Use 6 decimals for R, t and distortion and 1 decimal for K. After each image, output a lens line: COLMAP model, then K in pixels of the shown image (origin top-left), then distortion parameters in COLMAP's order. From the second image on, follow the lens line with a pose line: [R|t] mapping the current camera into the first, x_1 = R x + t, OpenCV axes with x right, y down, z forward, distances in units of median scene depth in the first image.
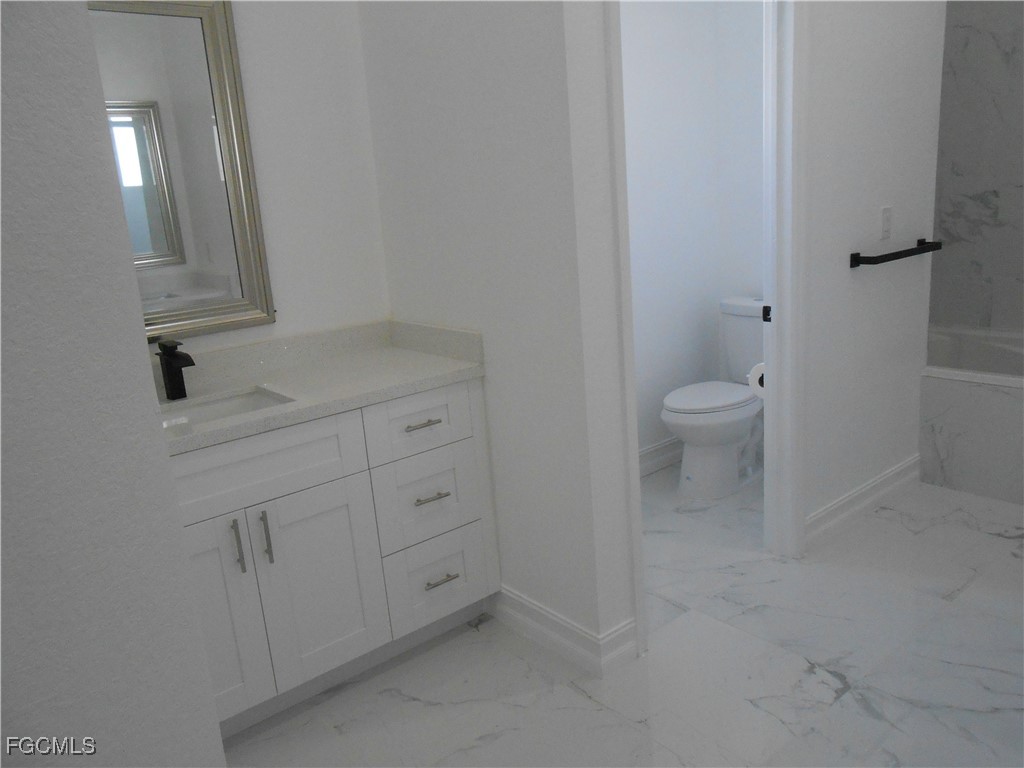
lens RADIAL K [[790.7, 0, 512.0], [0, 790.7, 384.0], [0, 0, 1]] dist [-0.041897, 0.054807]
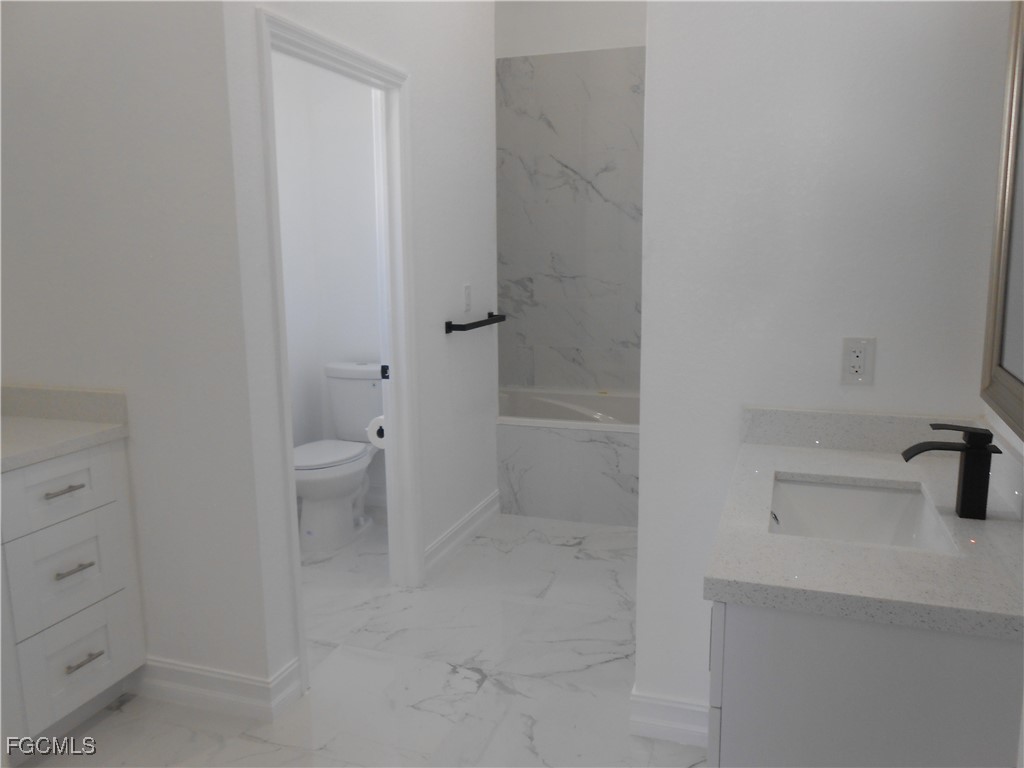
lens RADIAL K [[790.7, 0, 512.0], [0, 790.7, 384.0], [0, 0, 1]] dist [-0.041897, 0.054807]
pose [[0.849857, -0.020422, 0.526618, -0.124245], [0.071717, 0.994435, -0.077174, 0.029682], [-0.522112, 0.103355, 0.846592, -0.064581]]
